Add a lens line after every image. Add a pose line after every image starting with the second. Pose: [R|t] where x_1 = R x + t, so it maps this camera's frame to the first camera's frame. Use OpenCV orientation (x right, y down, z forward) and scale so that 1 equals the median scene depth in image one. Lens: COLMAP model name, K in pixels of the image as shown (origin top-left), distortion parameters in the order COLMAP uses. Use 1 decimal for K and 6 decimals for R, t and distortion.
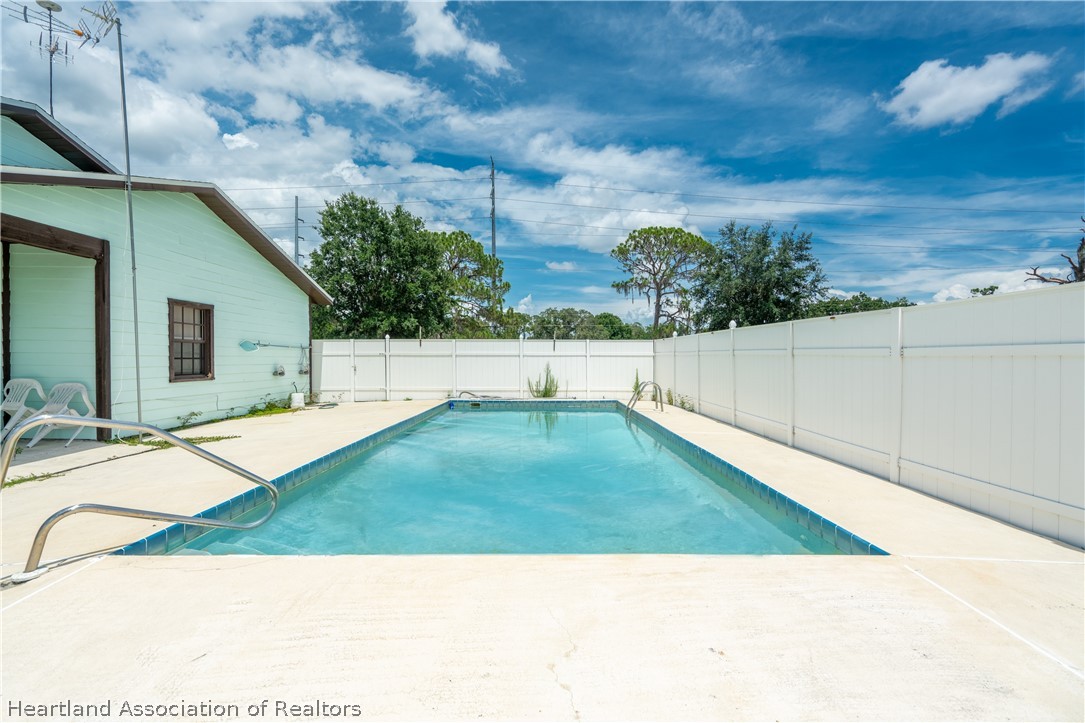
lens RADIAL K [[504.5, 0, 542.5], [0, 504.5, 361.5], [0, 0, 1]] dist [-0.009364, 0.000546]
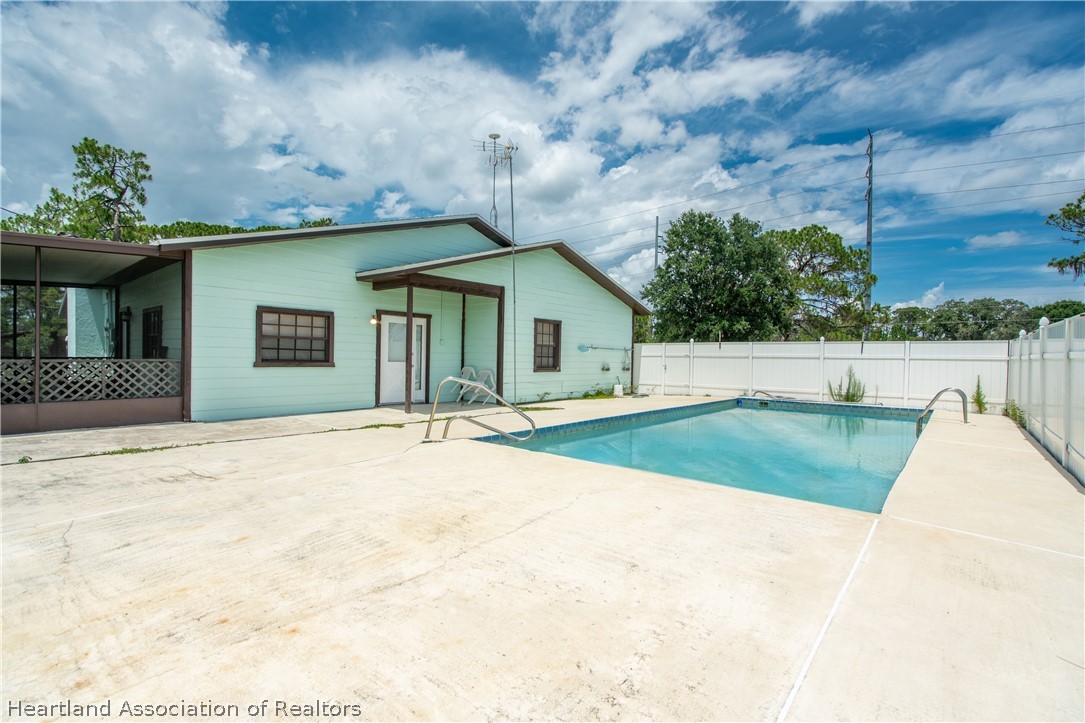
lens RADIAL K [[504.5, 0, 542.5], [0, 504.5, 361.5], [0, 0, 1]] dist [-0.009364, 0.000546]
pose [[0.765200, 0.017442, -0.643556, 0.175745], [-0.019362, 0.999804, 0.004076, 0.001092], [0.643501, 0.009342, 0.765388, -0.112502]]
